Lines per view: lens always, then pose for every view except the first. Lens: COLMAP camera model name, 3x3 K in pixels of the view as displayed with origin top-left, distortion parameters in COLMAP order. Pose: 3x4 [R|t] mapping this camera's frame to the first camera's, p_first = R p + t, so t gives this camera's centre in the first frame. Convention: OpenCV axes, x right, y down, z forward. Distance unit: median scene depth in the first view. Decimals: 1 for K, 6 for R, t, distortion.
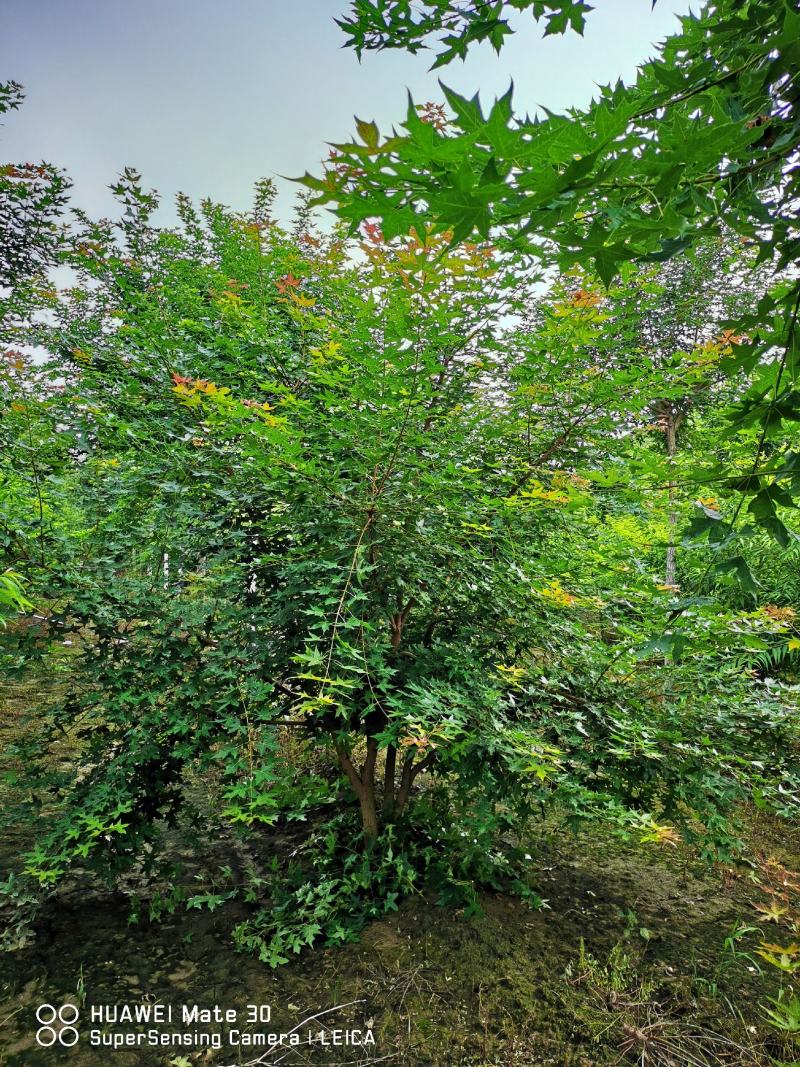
lens RADIAL K [[843.1, 0, 345.3], [0, 843.1, 498.7], [0, 0, 1]] dist [0.009464, 0.002382]
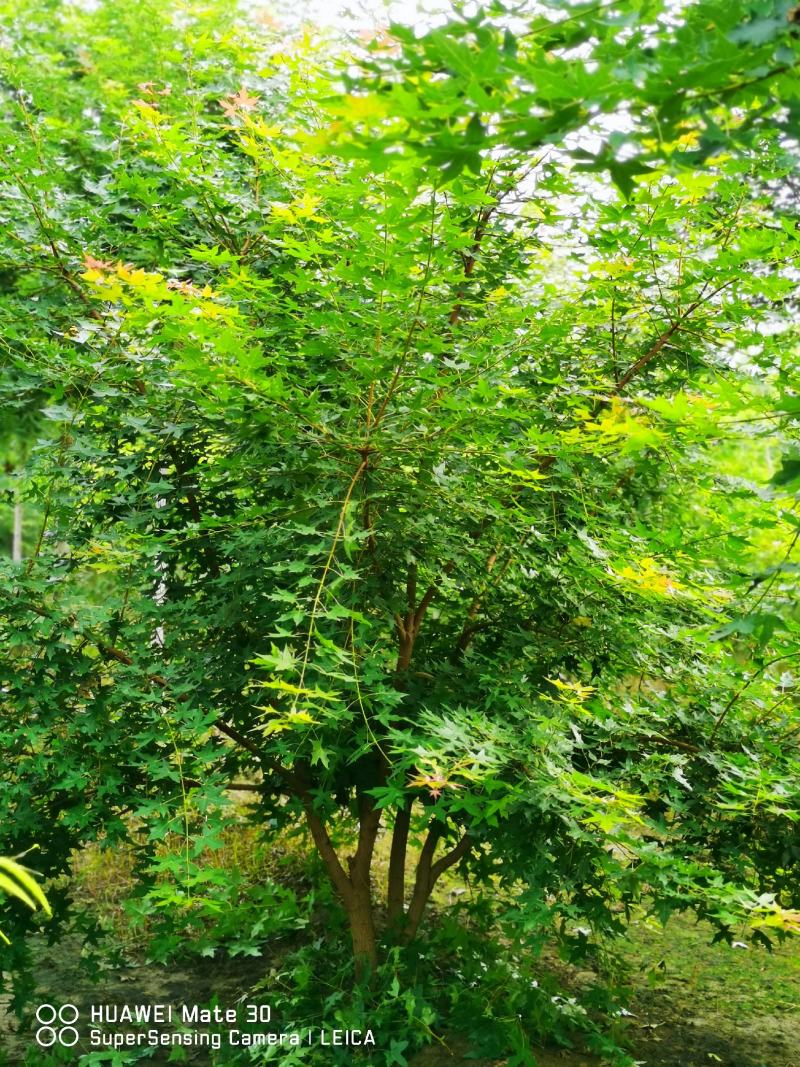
lens RADIAL K [[843.1, 0, 345.3], [0, 843.1, 498.7], [0, 0, 1]] dist [0.009464, 0.002382]
pose [[0.999905, -0.000379, 0.013760, 0.005798], [-0.000588, 0.997533, 0.070202, 0.006076], [-0.013753, -0.070203, 0.997438, 0.355635]]
